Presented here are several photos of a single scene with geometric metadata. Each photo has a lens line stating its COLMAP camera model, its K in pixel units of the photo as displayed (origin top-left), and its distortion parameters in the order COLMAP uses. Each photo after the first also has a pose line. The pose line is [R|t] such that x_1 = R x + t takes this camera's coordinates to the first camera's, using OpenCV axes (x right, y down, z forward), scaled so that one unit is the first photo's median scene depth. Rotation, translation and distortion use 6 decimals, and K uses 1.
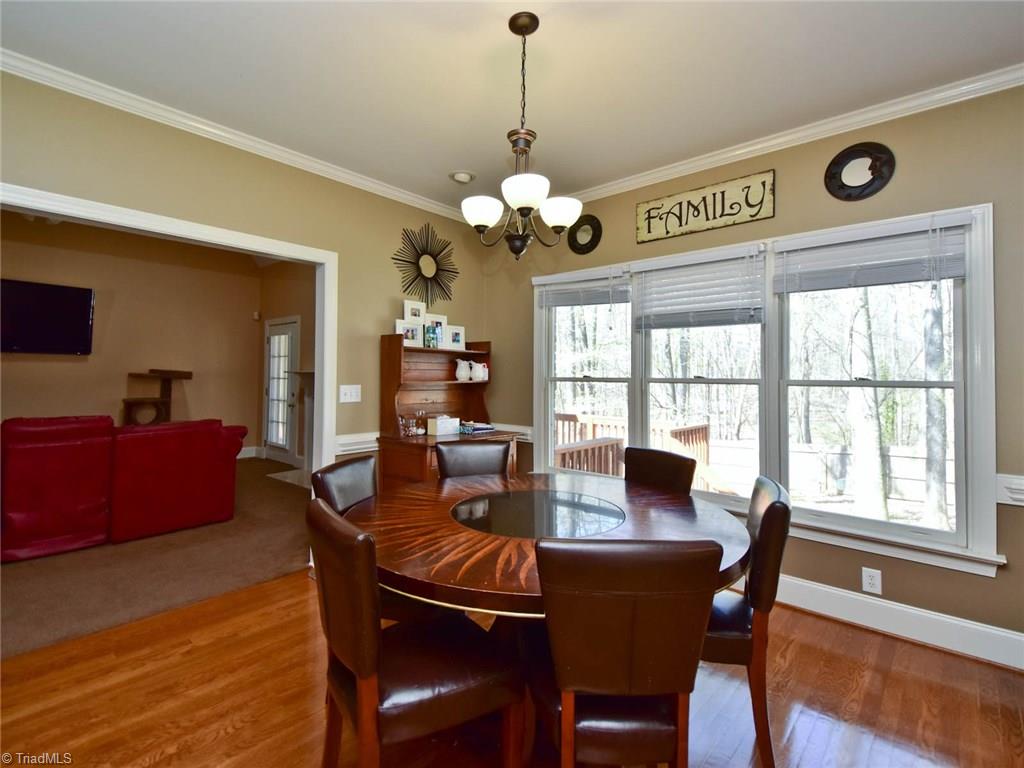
lens RADIAL K [[506.3, 0, 506.0], [0, 506.3, 374.3], [0, 0, 1]] dist [0.025049, -0.015750]
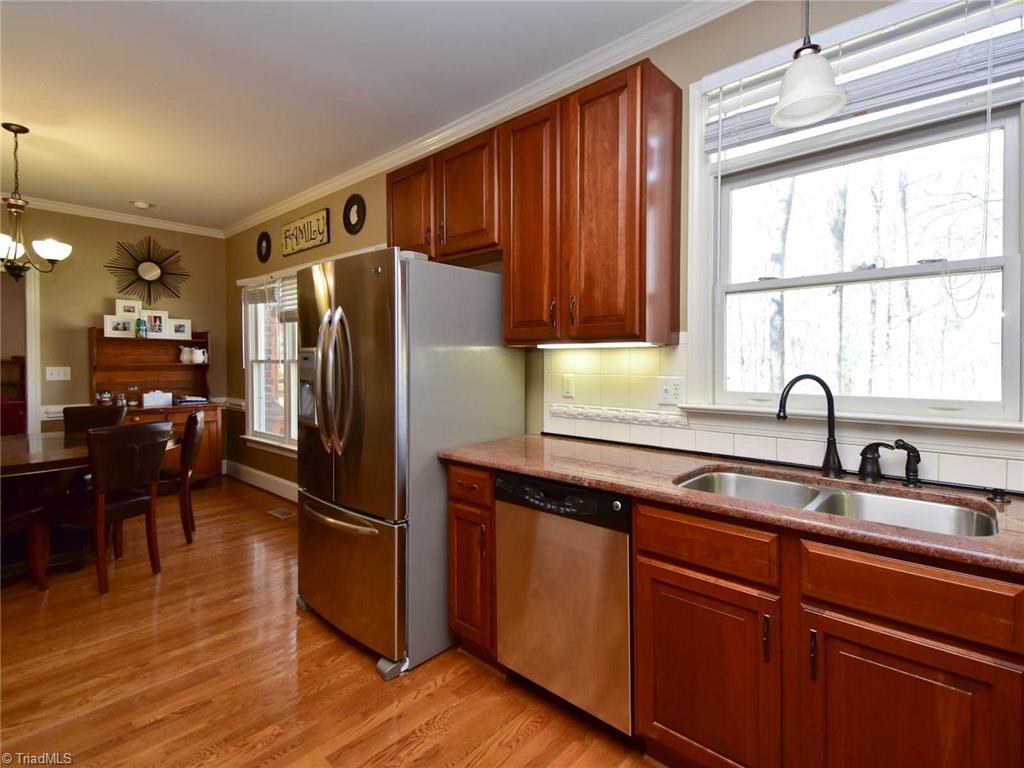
lens RADIAL K [[506.3, 0, 541.8], [0, 506.3, 364.9], [0, 0, 1]] dist [0.025049, -0.015750]
pose [[0.999223, -0.007063, 0.038779, 0.844555], [0.006544, 0.999887, 0.013504, 0.006425], [-0.038870, -0.013240, 0.999157, -0.327129]]
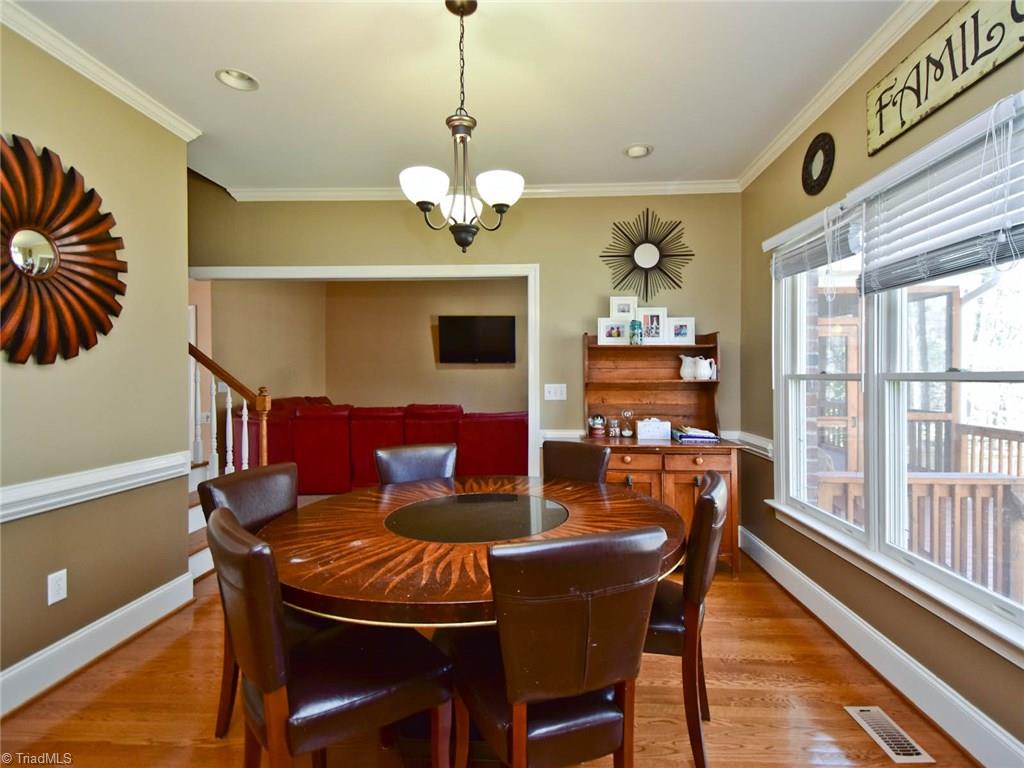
lens RADIAL K [[506.3, 0, 508.5], [0, 506.3, 387.7], [0, 0, 1]] dist [0.025049, -0.015750]
pose [[0.620599, 0.006803, -0.784099, 0.462726], [0.009723, 0.999819, 0.016370, 0.010142], [0.784068, -0.017783, 0.620420, 0.252192]]
